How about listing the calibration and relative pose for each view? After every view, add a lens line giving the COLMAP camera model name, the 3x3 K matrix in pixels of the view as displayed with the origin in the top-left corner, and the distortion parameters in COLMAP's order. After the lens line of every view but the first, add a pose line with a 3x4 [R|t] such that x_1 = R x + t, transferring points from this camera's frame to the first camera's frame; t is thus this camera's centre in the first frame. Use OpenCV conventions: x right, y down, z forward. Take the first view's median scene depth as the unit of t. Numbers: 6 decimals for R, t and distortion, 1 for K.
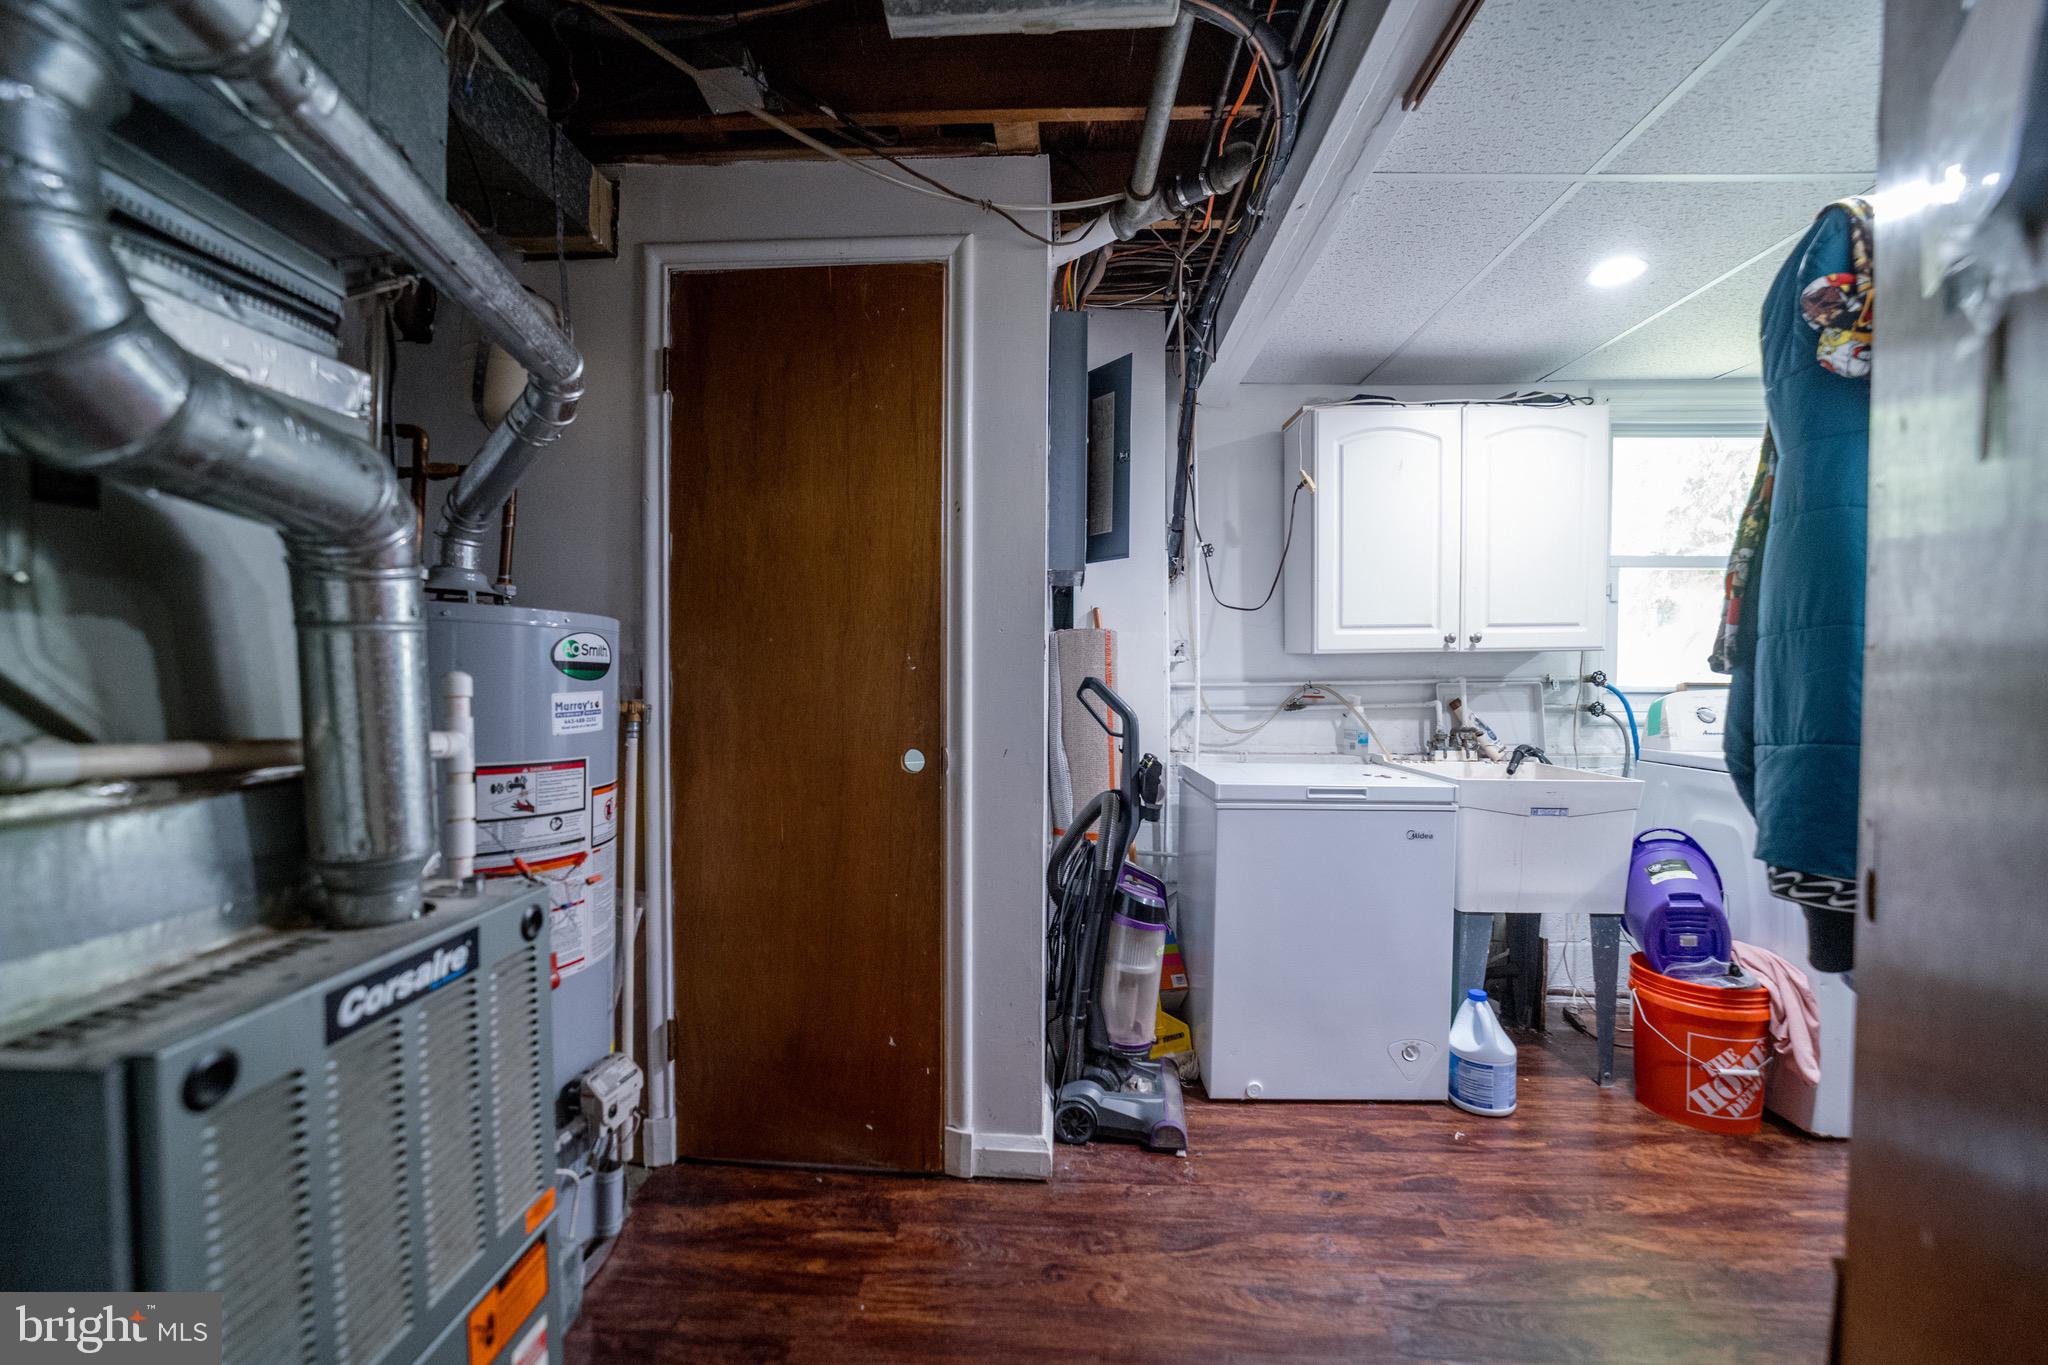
lens RADIAL K [[823.4, 0, 1023.0], [0, 823.4, 689.7], [0, 0, 1]] dist [-0.029412, 0.006969]
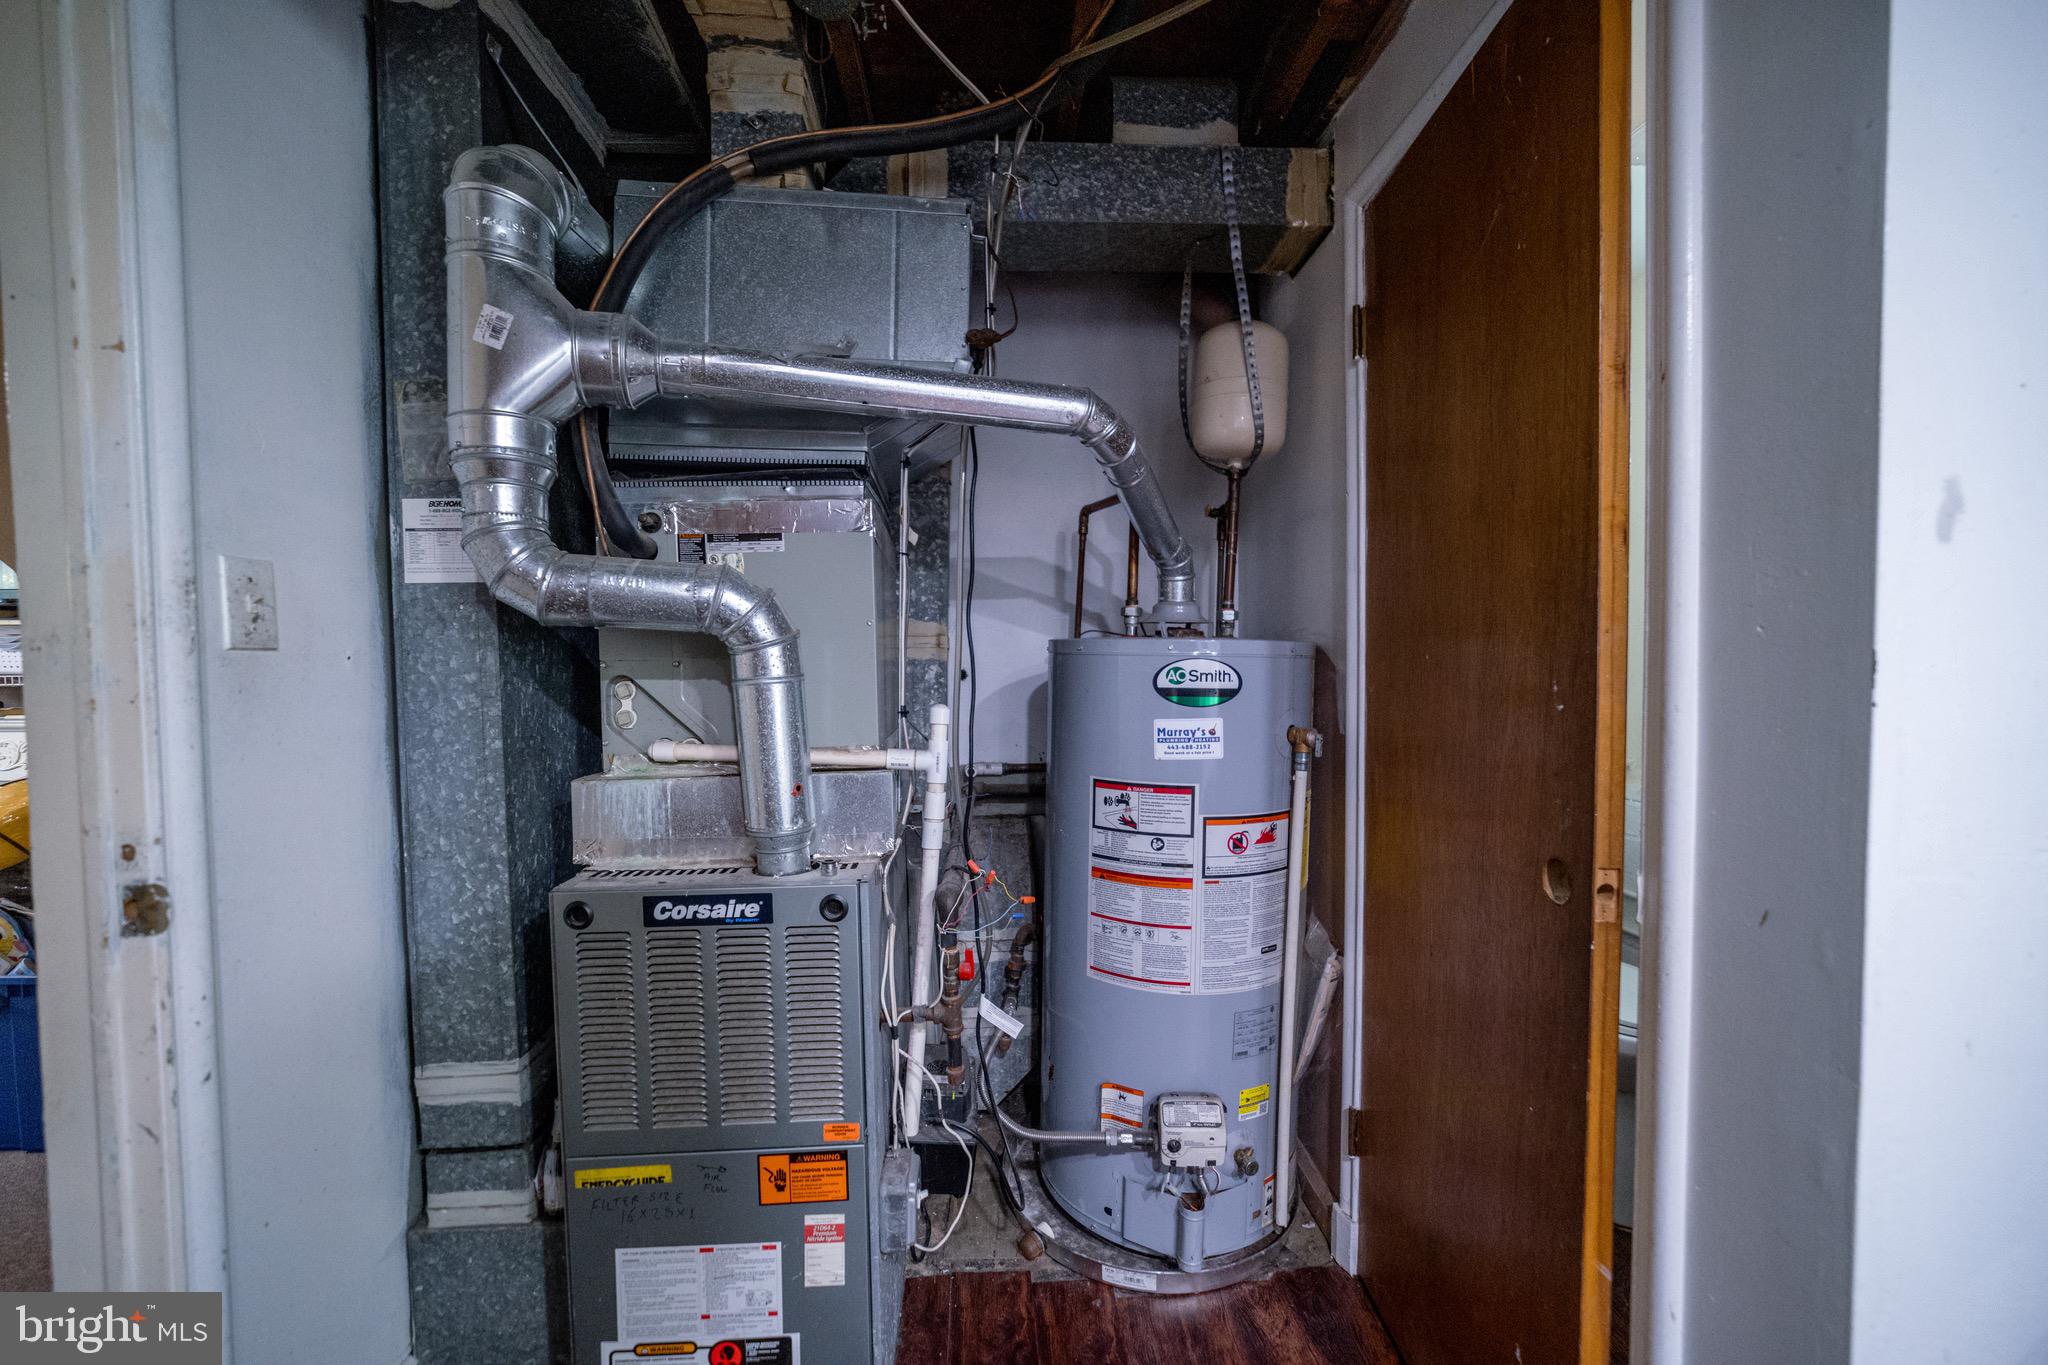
lens RADIAL K [[793.3, 0, 1025.9], [0, 793.3, 692.8], [0, 0, 1]] dist [-0.027694, 0.007890]
pose [[0.110493, 0.029038, -0.993453, 0.418767], [-0.009511, 0.999558, 0.028159, -0.057312], [0.993831, 0.006337, 0.110720, 0.735663]]
